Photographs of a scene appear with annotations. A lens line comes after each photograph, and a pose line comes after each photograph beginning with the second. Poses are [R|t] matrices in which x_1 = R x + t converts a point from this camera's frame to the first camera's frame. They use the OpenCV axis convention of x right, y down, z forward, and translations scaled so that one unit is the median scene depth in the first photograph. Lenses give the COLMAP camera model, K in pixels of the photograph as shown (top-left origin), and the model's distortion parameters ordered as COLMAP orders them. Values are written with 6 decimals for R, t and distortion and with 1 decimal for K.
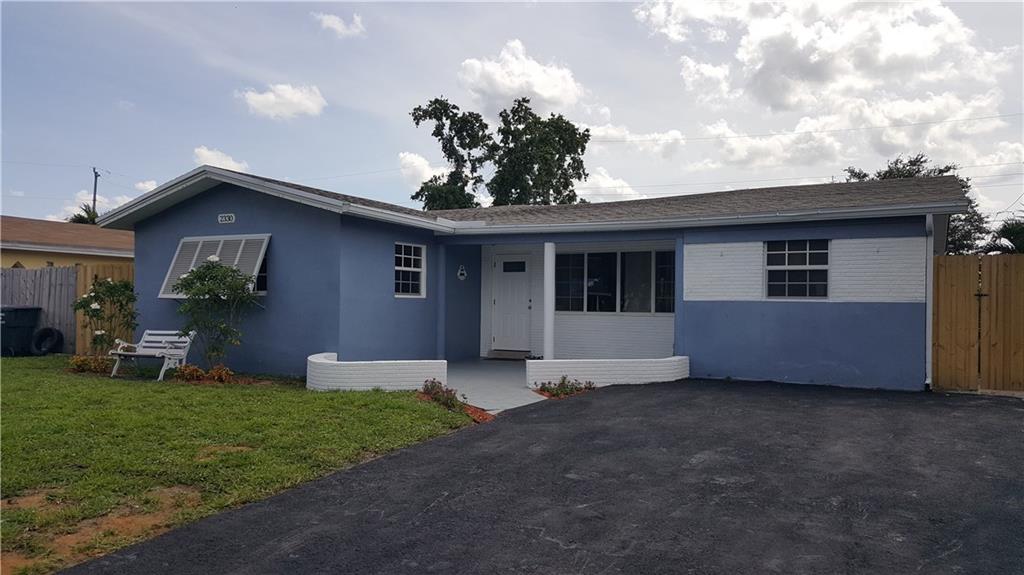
lens RADIAL K [[761.9, 0, 509.3], [0, 761.9, 307.0], [0, 0, 1]] dist [0.118960, -0.156529]
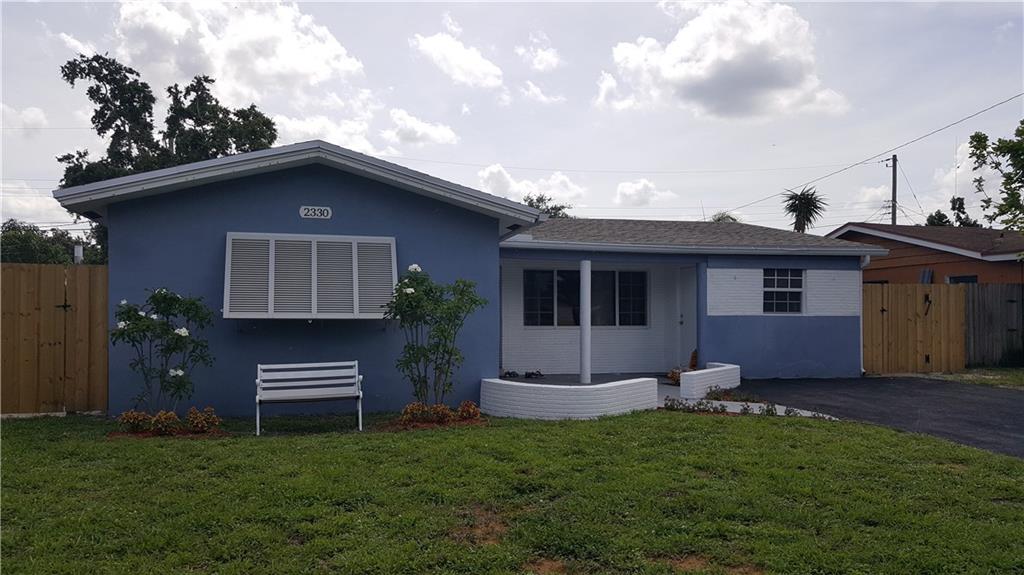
lens RADIAL K [[761.9, 0, 503.7], [0, 761.9, 309.8], [0, 0, 1]] dist [0.118960, -0.156529]
pose [[0.726657, -0.004413, 0.686986, -0.831611], [0.008615, 0.999959, -0.002689, -0.016920], [-0.686946, 0.007872, 0.726666, 0.360307]]
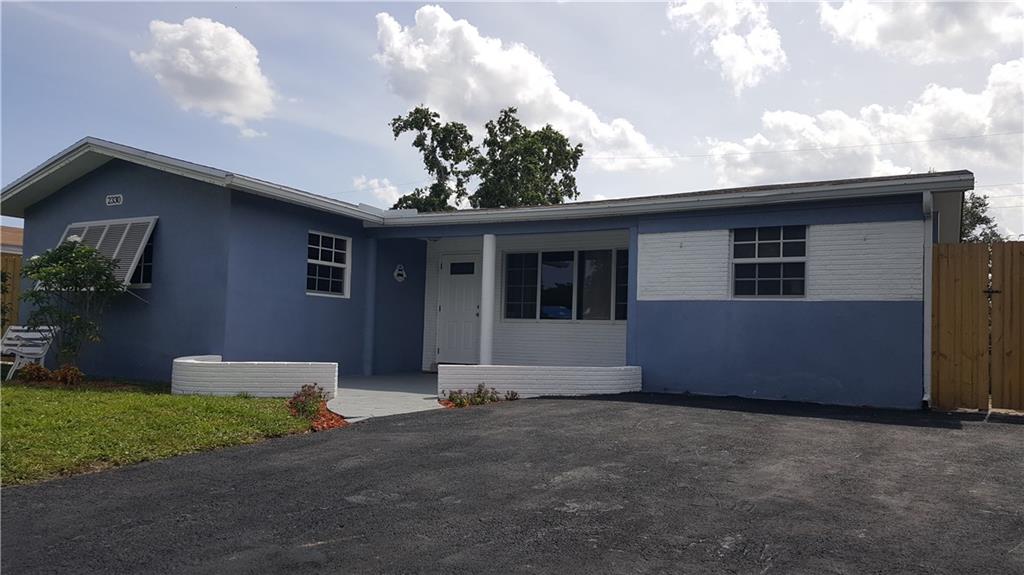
lens RADIAL K [[761.9, 0, 511.6], [0, 761.9, 309.8], [0, 0, 1]] dist [0.118960, -0.156529]
pose [[0.999627, 0.017107, -0.021308, 0.109592], [-0.017991, 0.998957, -0.041963, 0.040351], [0.020568, 0.042331, 0.998892, 0.160388]]
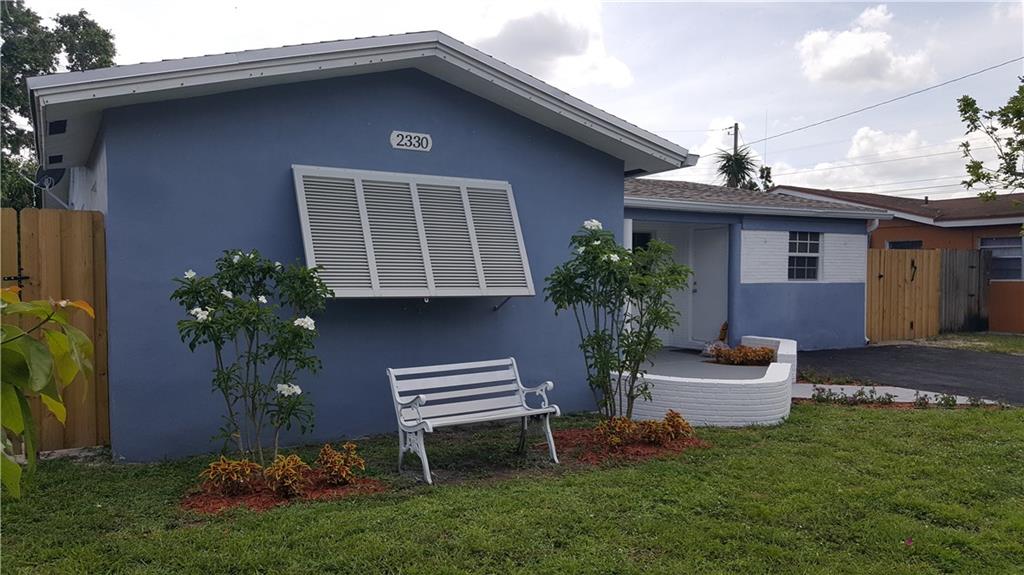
lens RADIAL K [[761.9, 0, 497.8], [0, 761.9, 302.1], [0, 0, 1]] dist [0.118960, -0.156529]
pose [[0.513233, -0.039645, 0.857333, -0.869115], [0.008366, 0.999116, 0.041193, -0.029528], [-0.858208, -0.013970, 0.513111, 0.756220]]
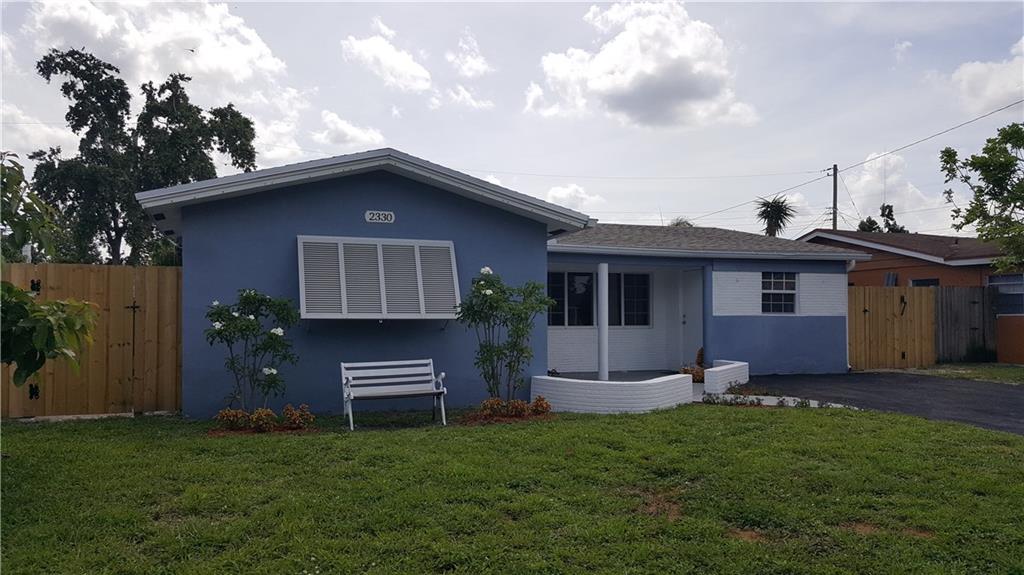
lens RADIAL K [[761.9, 0, 507.8], [0, 761.9, 302.0], [0, 0, 1]] dist [0.118960, -0.156529]
pose [[0.657375, 0.004119, 0.753552, -0.960751], [0.010317, 0.999842, -0.014465, -0.016391], [-0.753493, 0.017284, 0.657229, 0.433284]]
